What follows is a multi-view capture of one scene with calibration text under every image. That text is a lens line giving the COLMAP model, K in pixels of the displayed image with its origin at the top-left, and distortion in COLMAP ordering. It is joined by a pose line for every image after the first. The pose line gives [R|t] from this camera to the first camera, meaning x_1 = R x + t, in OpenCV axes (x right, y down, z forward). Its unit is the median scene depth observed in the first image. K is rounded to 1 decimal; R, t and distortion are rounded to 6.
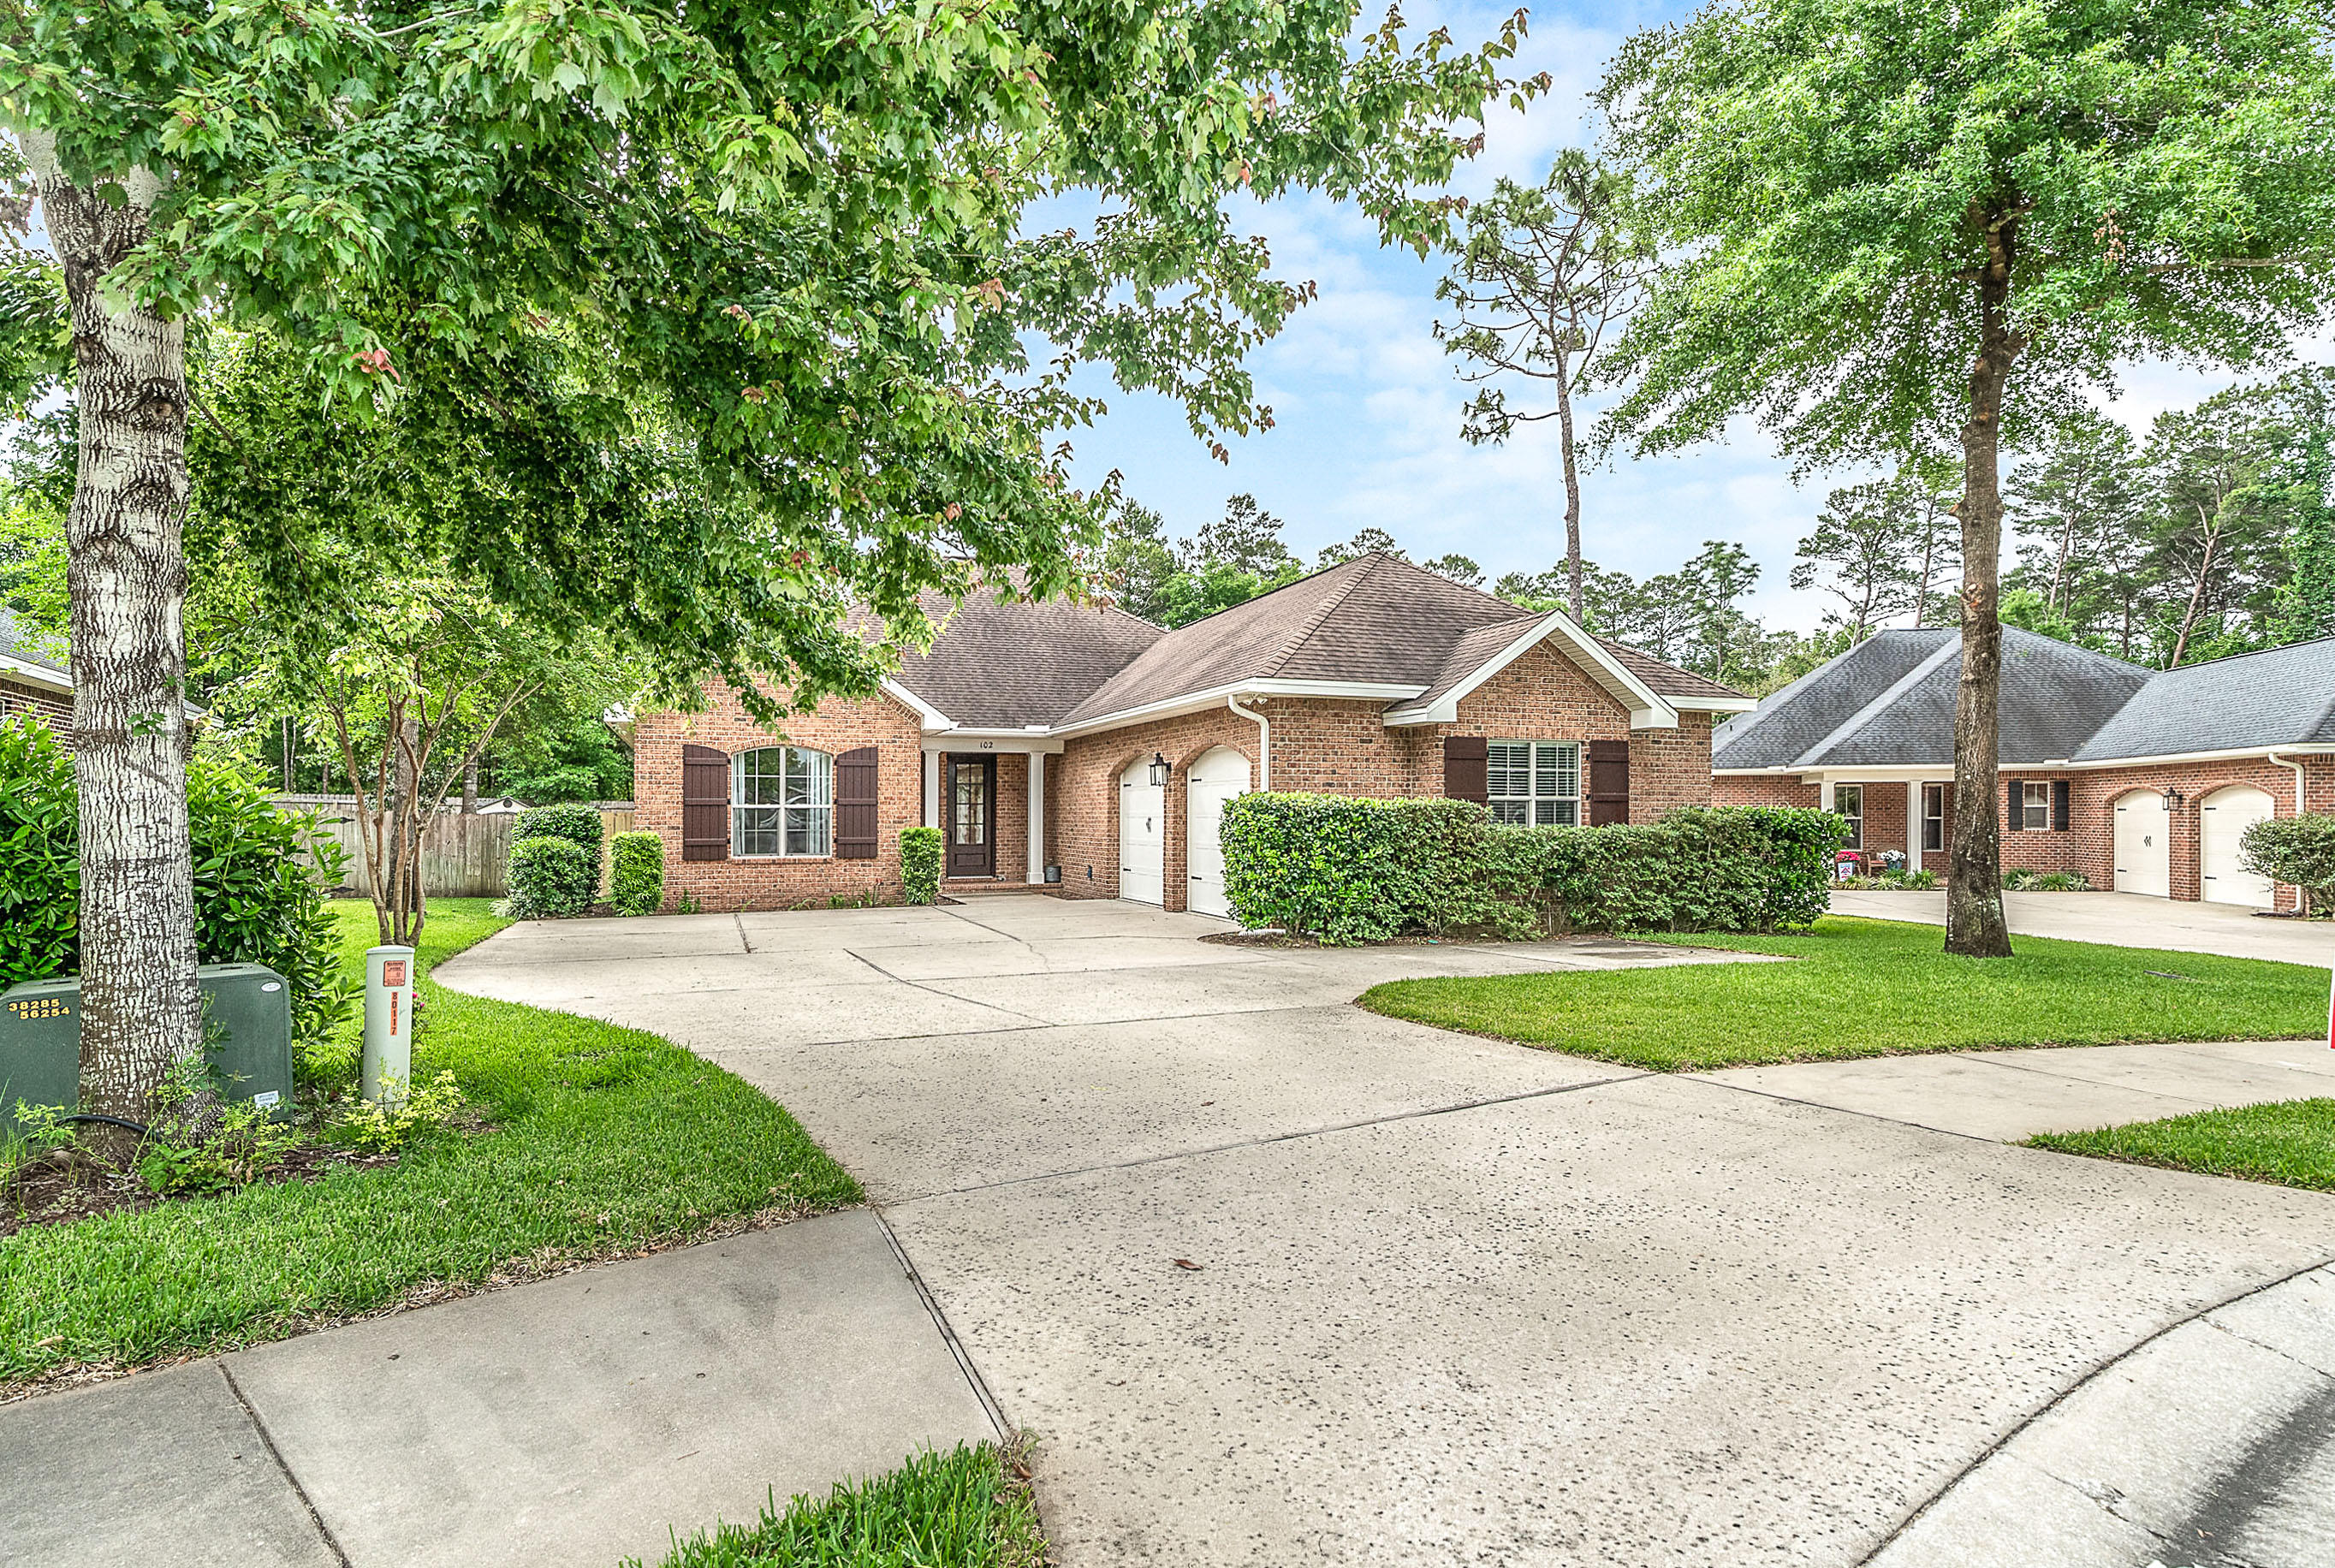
lens RADIAL K [[1265.1, 0, 1191.1], [0, 1265.1, 791.0], [0, 0, 1]] dist [-0.002376, -0.003428]
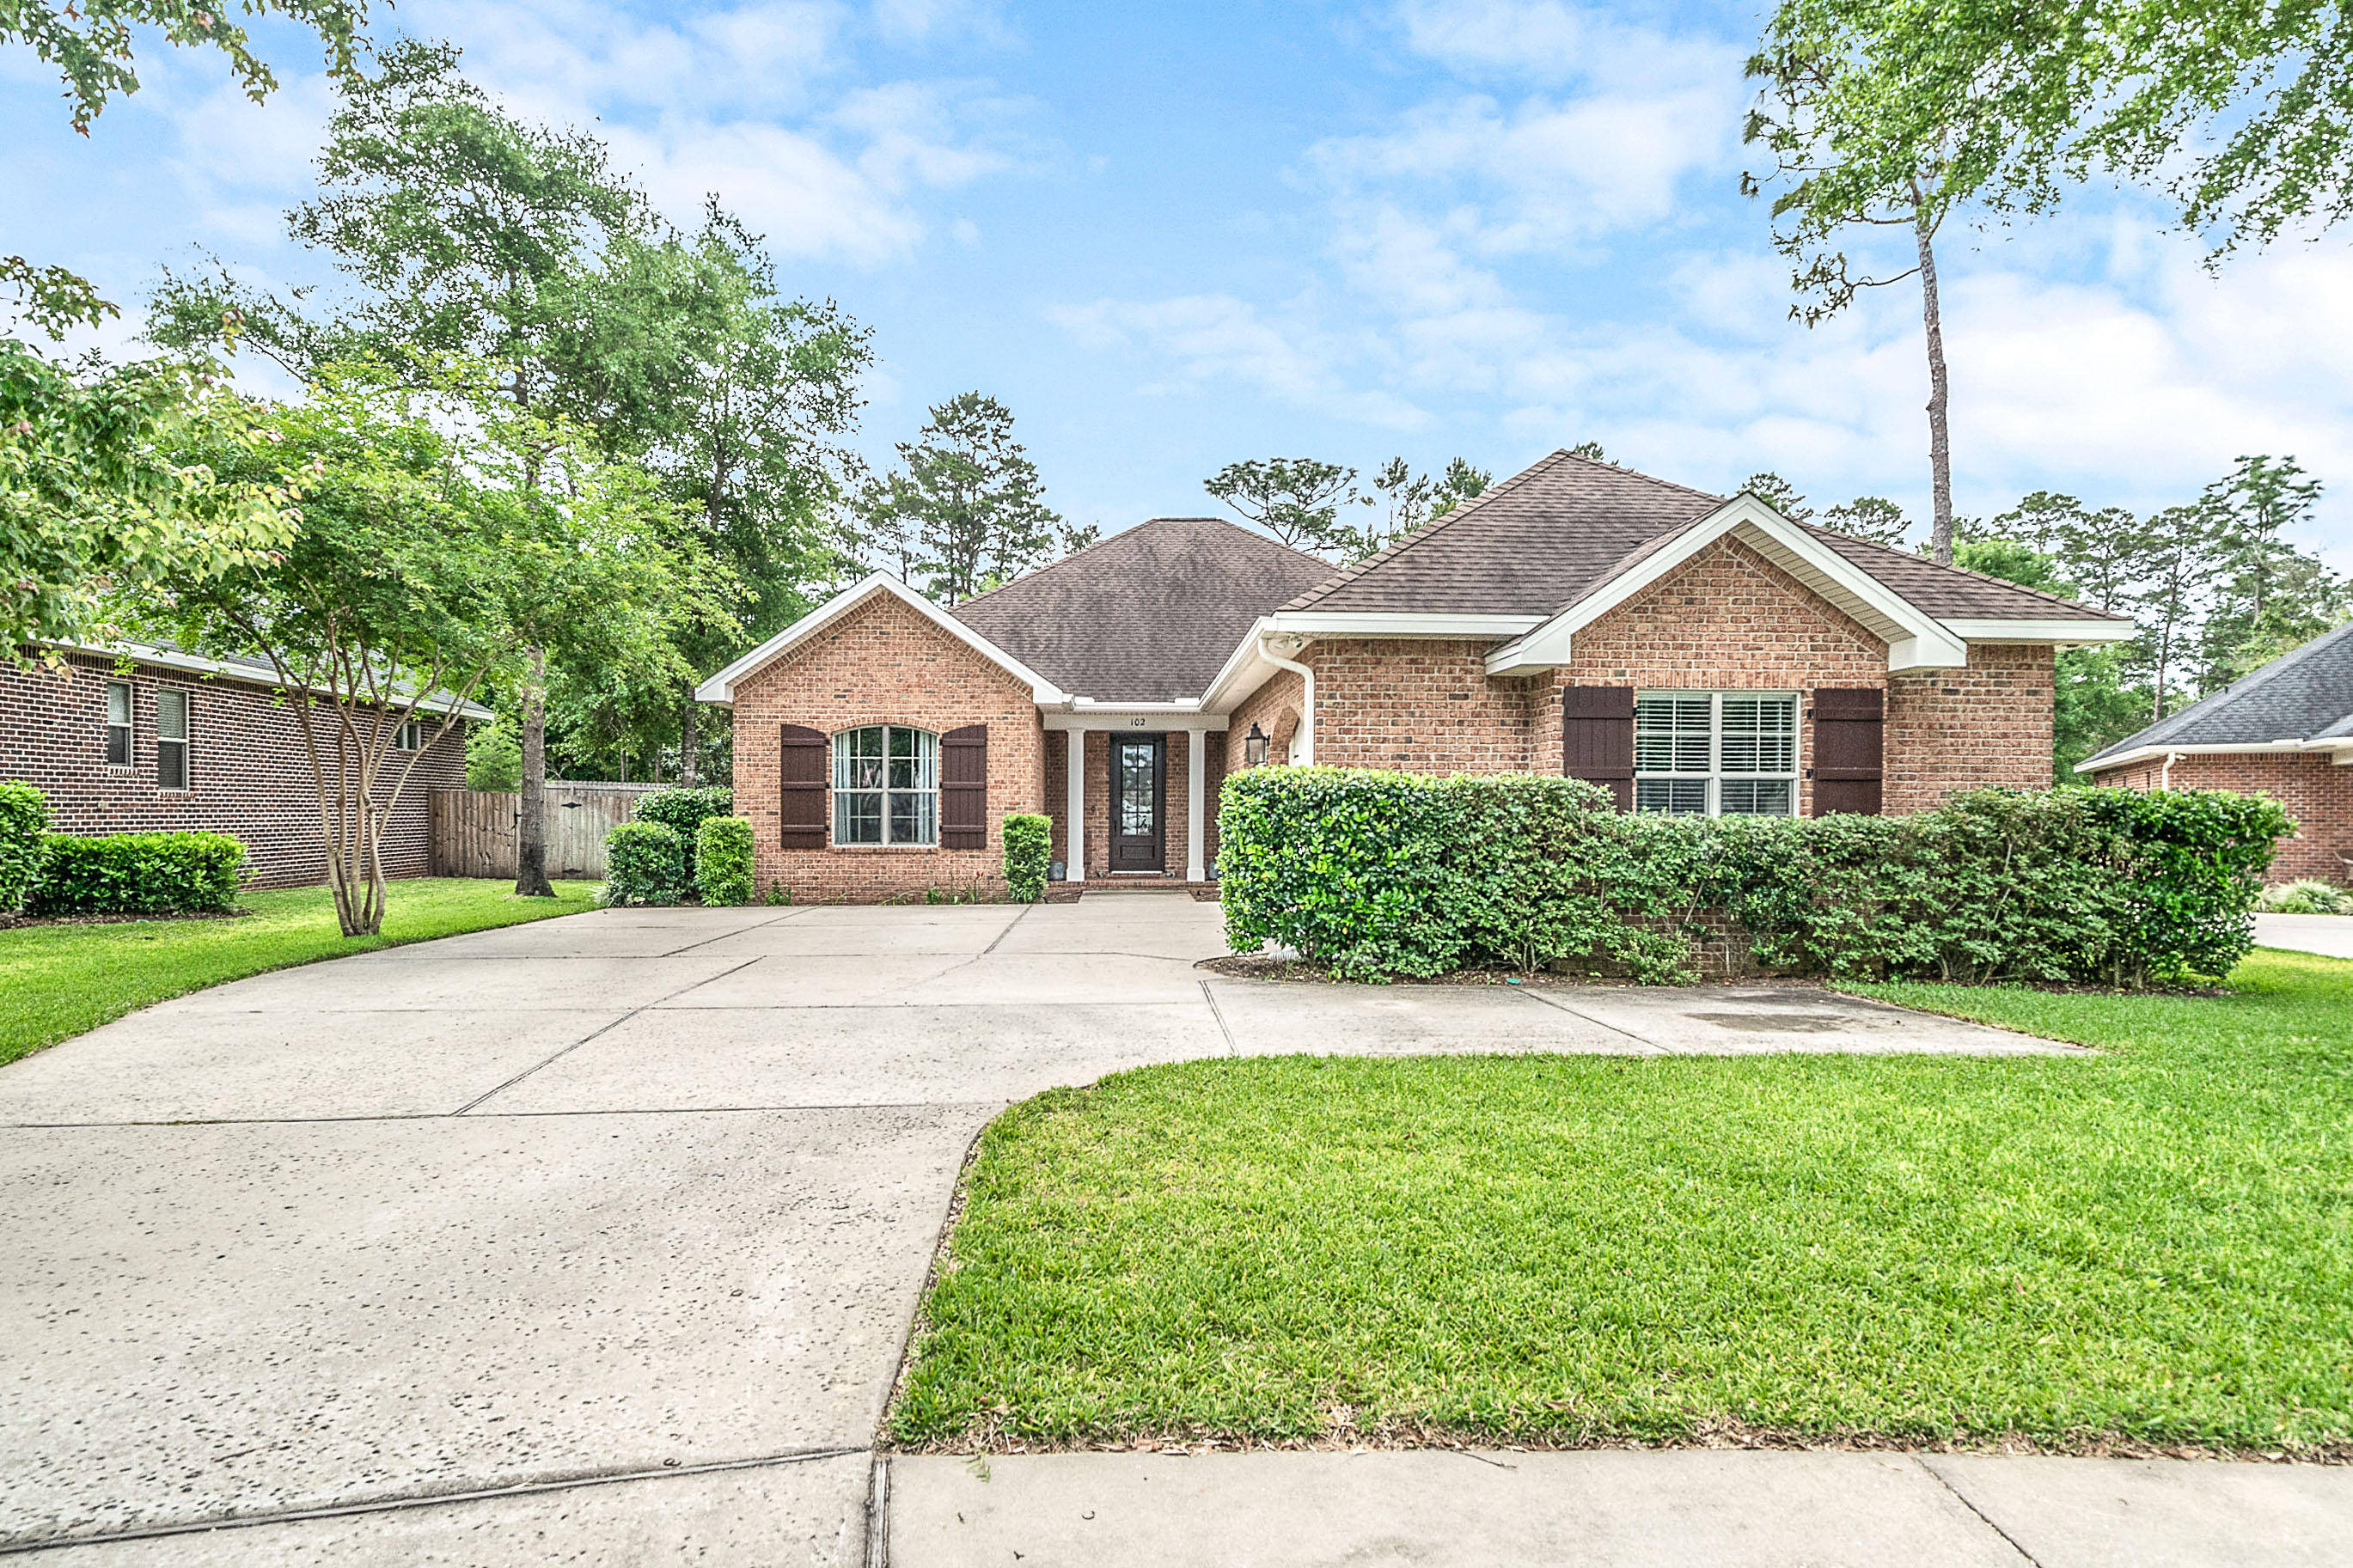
lens RADIAL K [[1274.7, 0, 1163.7], [0, 1274.7, 808.0], [0, 0, 1]] dist [-0.002376, -0.003428]
pose [[0.944828, 0.004727, -0.327534, 0.171788], [0.001272, 0.999835, 0.018099, 0.008538], [0.327566, -0.017517, 0.944666, 0.202730]]
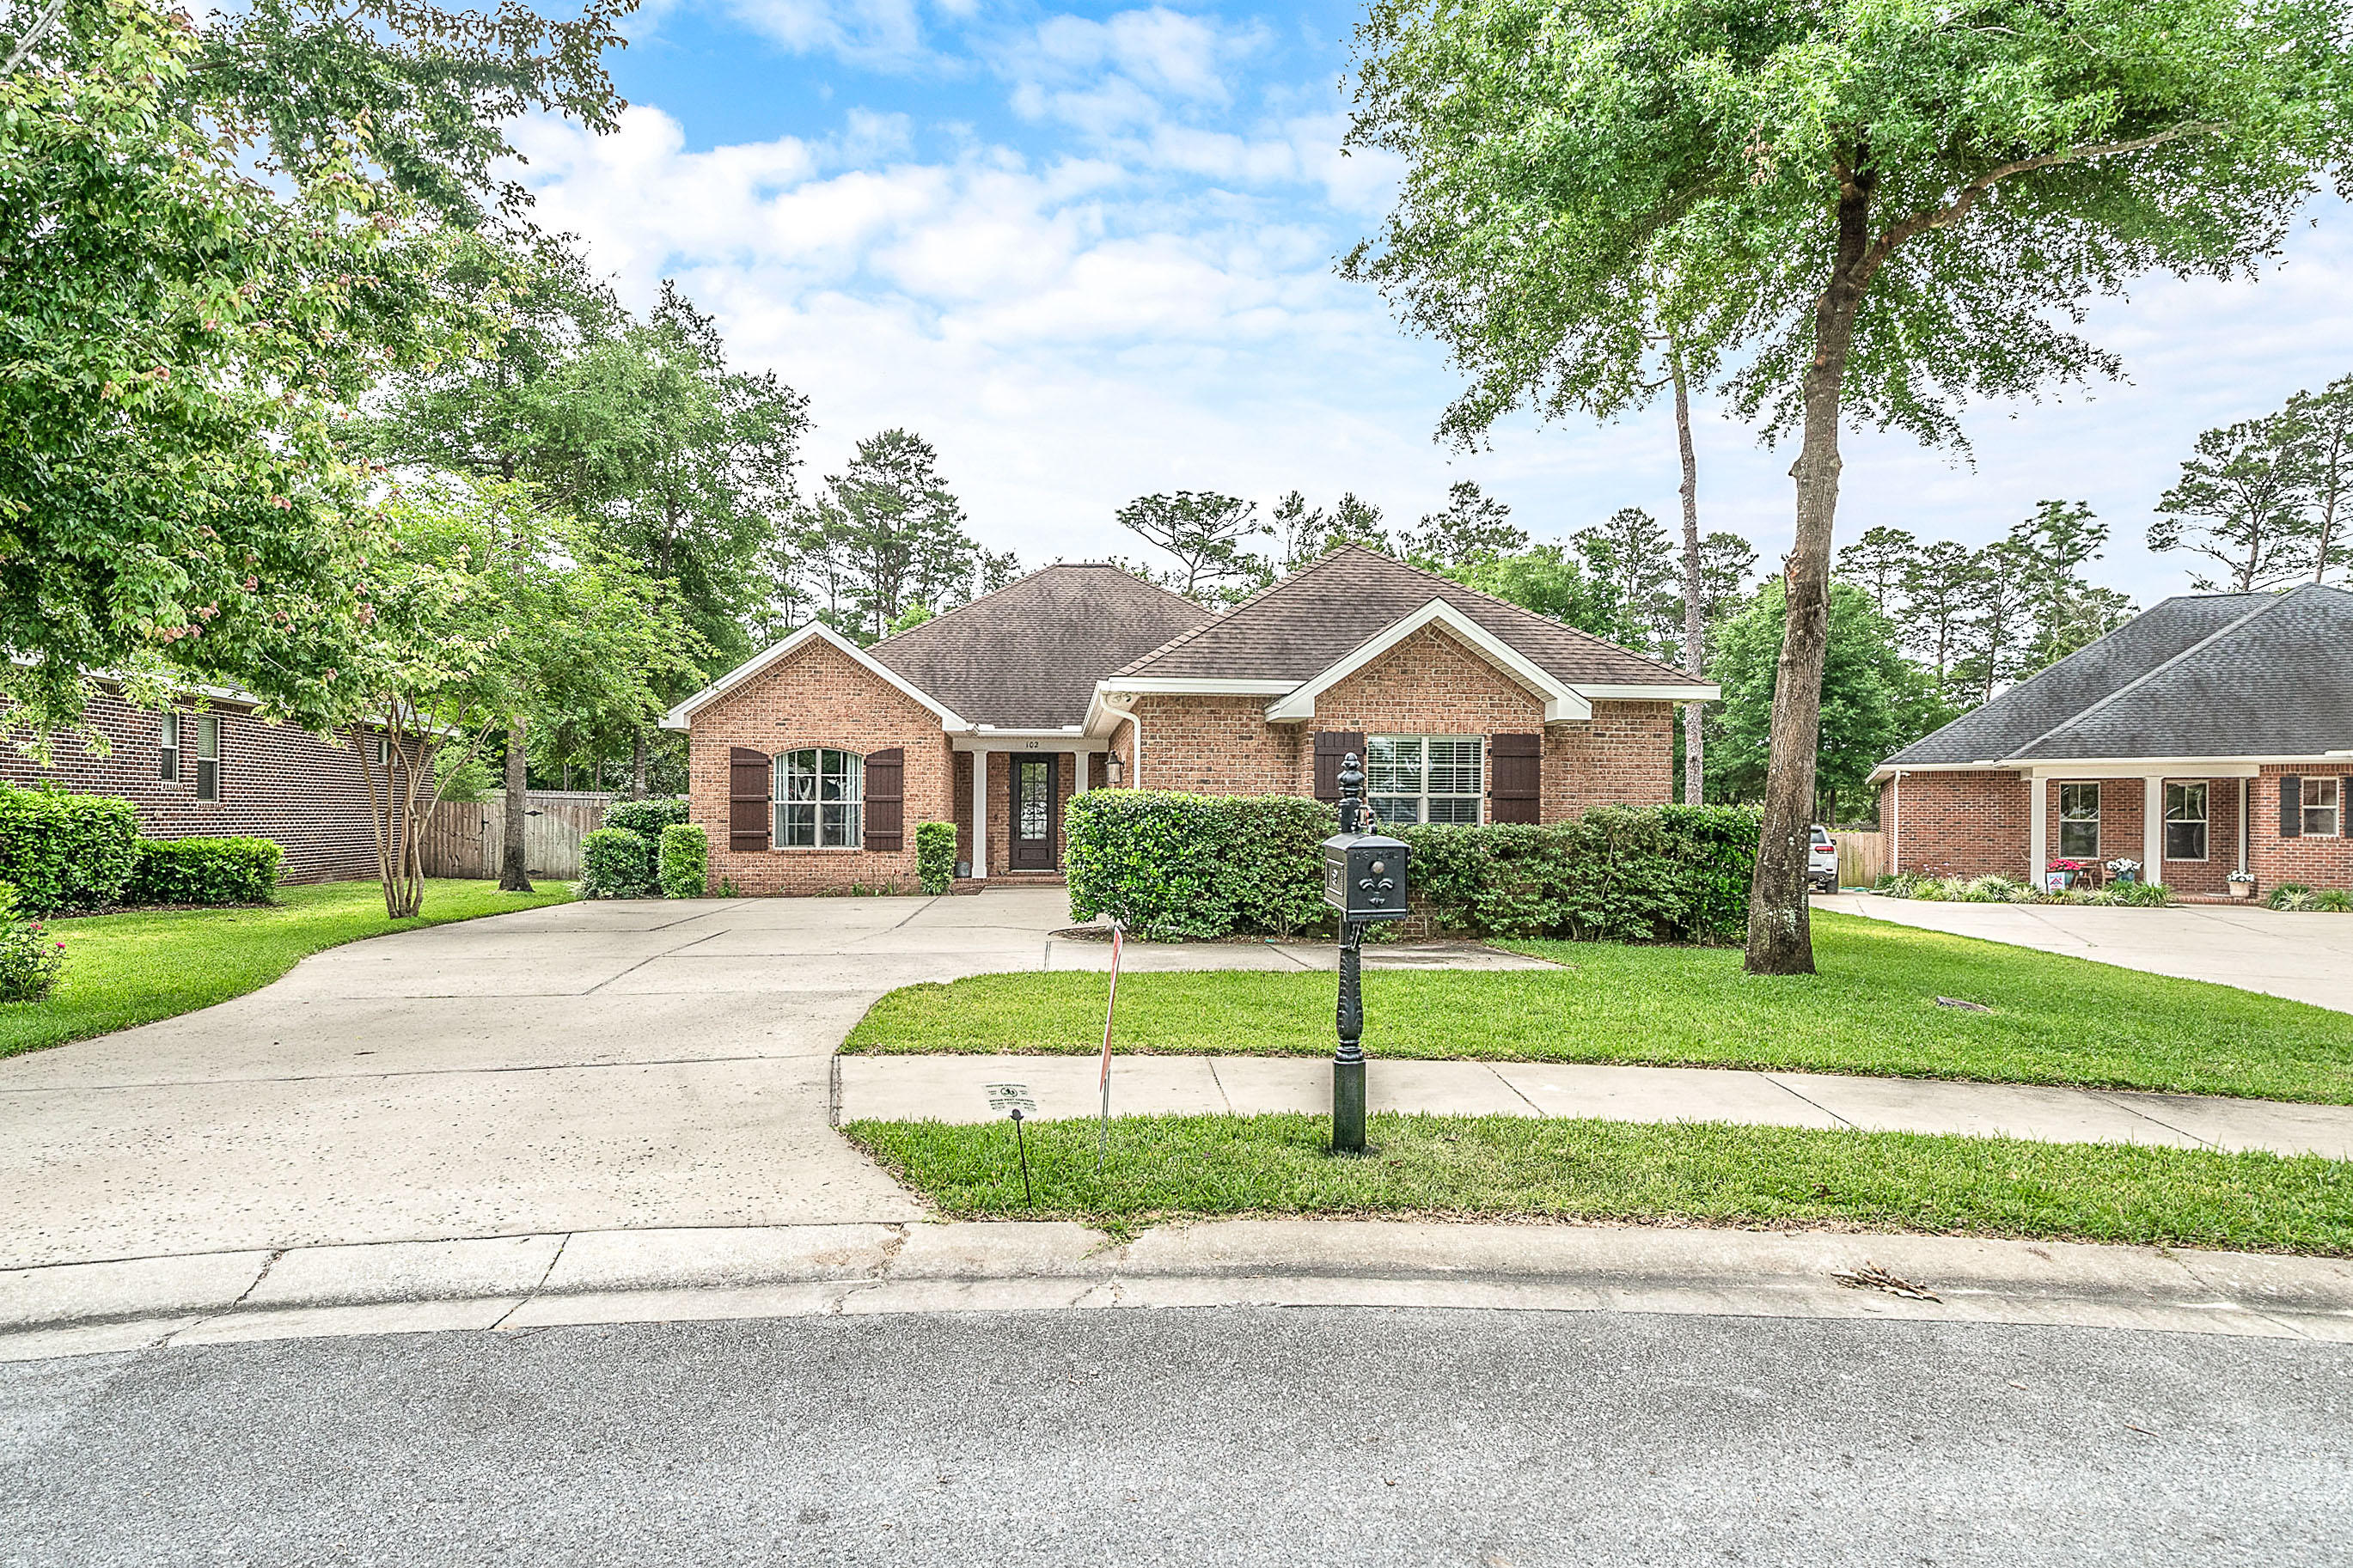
lens RADIAL K [[1274.7, 0, 1171.5], [0, 1274.7, 783.9], [0, 0, 1]] dist [-0.002376, -0.003428]
pose [[0.963157, -0.001044, -0.268939, 0.276949], [-0.000264, 0.999988, -0.004828, 0.001424], [0.268940, 0.004721, 0.963145, 0.017042]]
